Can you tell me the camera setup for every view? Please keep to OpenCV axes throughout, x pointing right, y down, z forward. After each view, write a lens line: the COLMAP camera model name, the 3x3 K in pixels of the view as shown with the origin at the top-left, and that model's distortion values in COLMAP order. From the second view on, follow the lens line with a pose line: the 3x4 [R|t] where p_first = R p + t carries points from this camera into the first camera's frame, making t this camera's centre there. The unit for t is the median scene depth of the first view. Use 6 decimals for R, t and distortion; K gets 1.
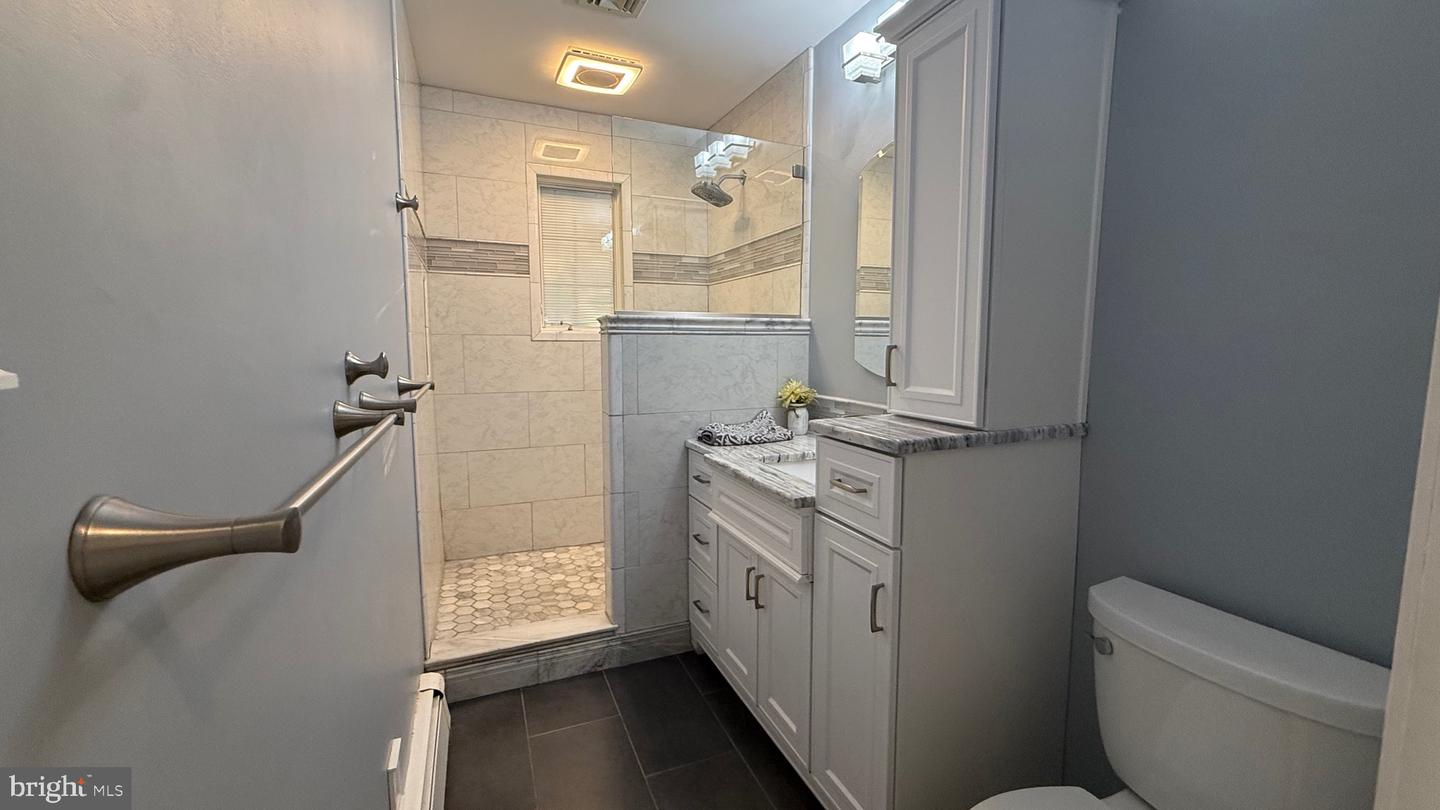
lens RADIAL K [[575.3, 0, 713.8], [0, 575.3, 404.9], [0, 0, 1]] dist [0.000990, 0.000079]
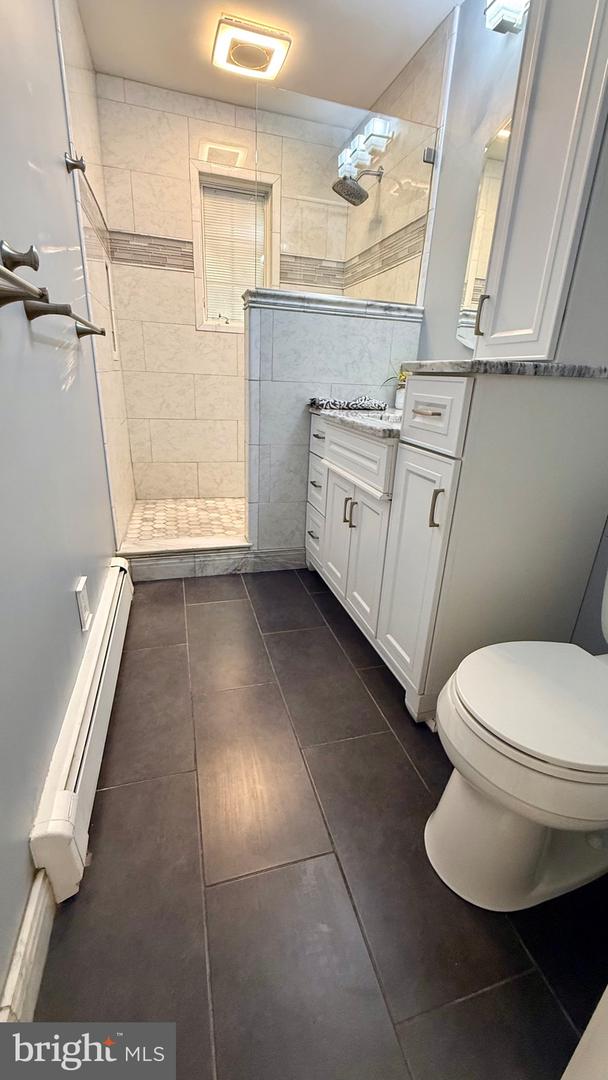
lens RADIAL K [[431.5, 0, 304.1], [0, 431.5, 536.8], [0, 0, 1]] dist [0.000990, 0.000079]
pose [[0.992737, 0.078907, -0.090811, 0.046122], [-0.054285, 0.967445, 0.247191, 0.101687], [0.107360, -0.240466, 0.964702, 0.024623]]
